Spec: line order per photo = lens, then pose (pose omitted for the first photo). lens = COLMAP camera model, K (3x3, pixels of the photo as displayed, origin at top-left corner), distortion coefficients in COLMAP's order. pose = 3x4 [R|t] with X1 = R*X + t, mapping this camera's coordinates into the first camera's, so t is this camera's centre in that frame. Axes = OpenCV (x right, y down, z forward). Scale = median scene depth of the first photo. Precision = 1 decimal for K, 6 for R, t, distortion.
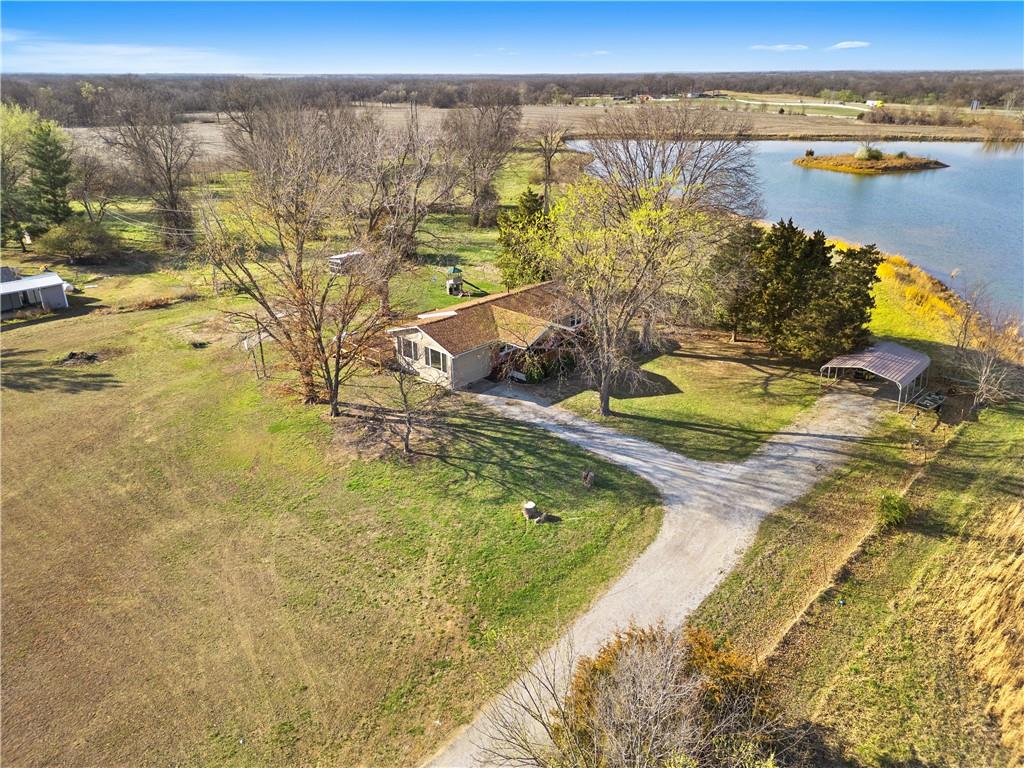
lens RADIAL K [[714.5, 0, 512.0], [0, 714.5, 384.0], [0, 0, 1]] dist [0.068195, -0.056721]
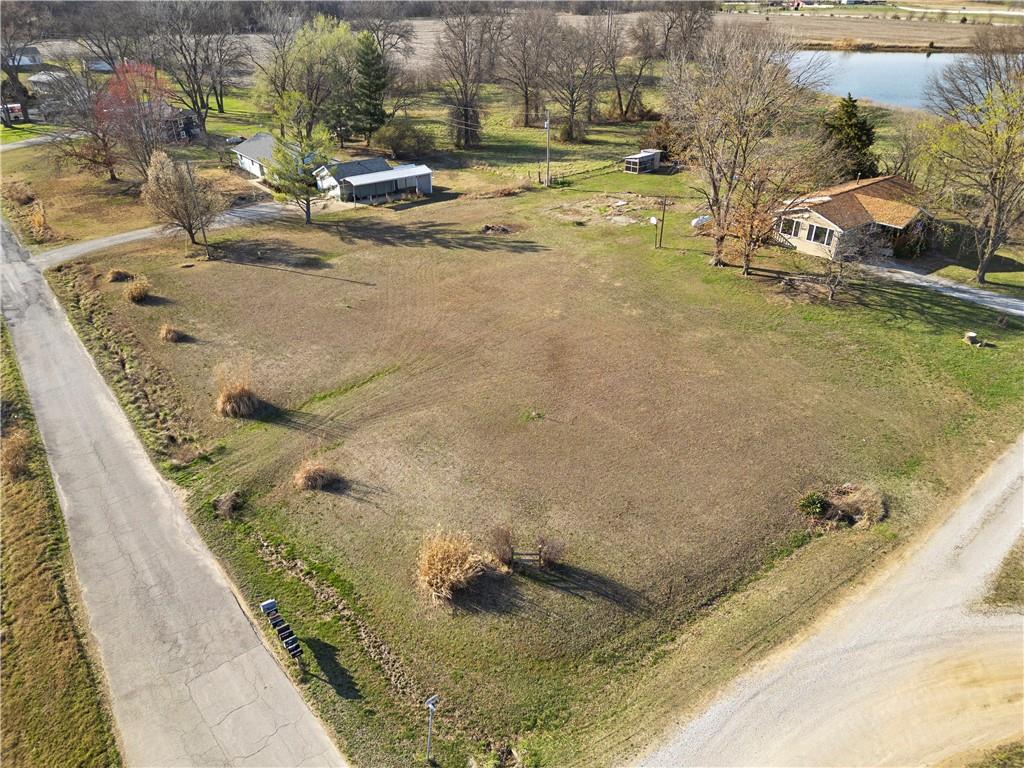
lens RADIAL K [[714.5, 0, 512.0], [0, 714.5, 384.0], [0, 0, 1]] dist [0.068195, -0.056721]
pose [[0.990871, 0.065858, -0.117630, -0.483677], [-0.053039, 0.992630, 0.108965, 0.116425], [0.123939, -0.101732, 0.987061, -0.334277]]
